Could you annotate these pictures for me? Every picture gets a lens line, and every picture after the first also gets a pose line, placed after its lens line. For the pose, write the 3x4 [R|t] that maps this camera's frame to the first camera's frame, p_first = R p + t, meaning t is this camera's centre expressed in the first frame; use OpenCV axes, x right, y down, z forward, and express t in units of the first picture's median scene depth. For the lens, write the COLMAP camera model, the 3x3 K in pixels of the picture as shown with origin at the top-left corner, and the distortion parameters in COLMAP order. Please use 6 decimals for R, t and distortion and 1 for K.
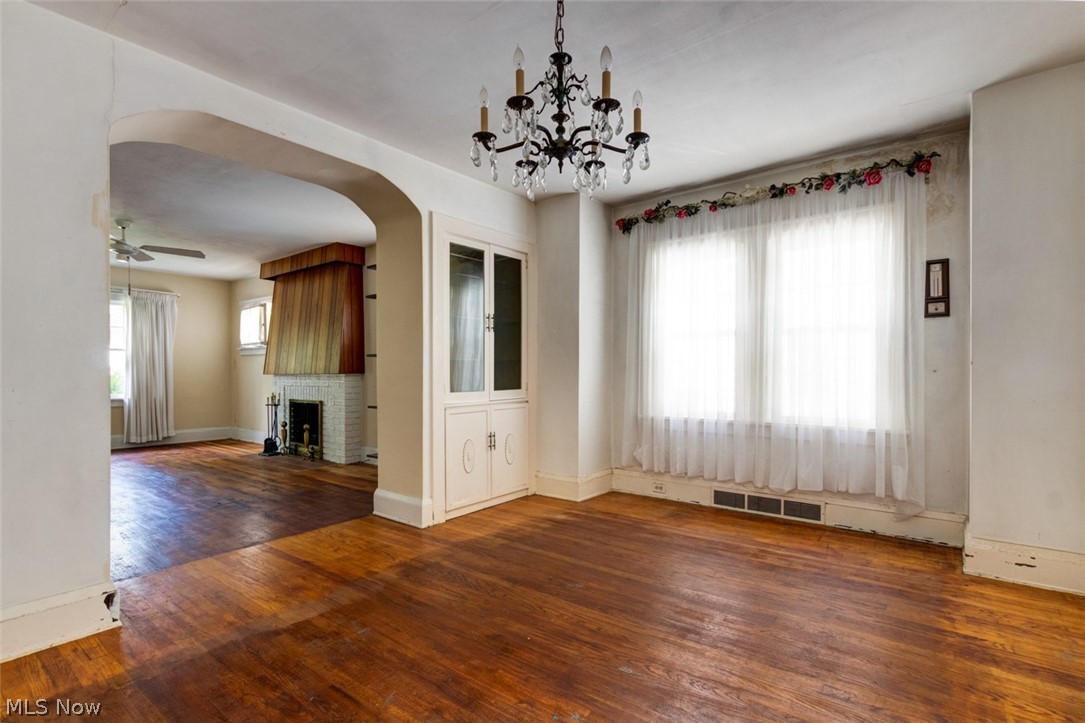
lens RADIAL K [[517.5, 0, 533.3], [0, 517.5, 367.5], [0, 0, 1]] dist [-0.004795, -0.001241]
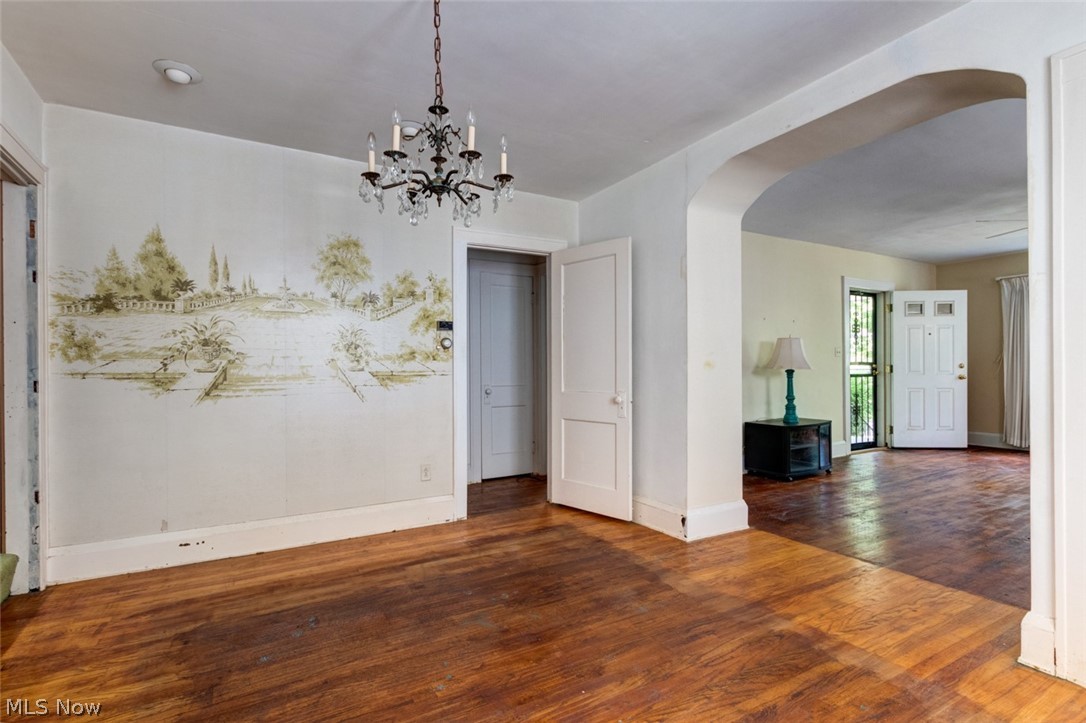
lens RADIAL K [[517.9, 0, 541.6], [0, 517.9, 370.0], [0, 0, 1]] dist [-0.004795, -0.001241]
pose [[-0.374941, 0.003598, -0.927042, 0.636829], [0.013971, 0.999901, -0.001770, -0.000478], [0.926944, -0.013616, -0.374954, 1.006744]]
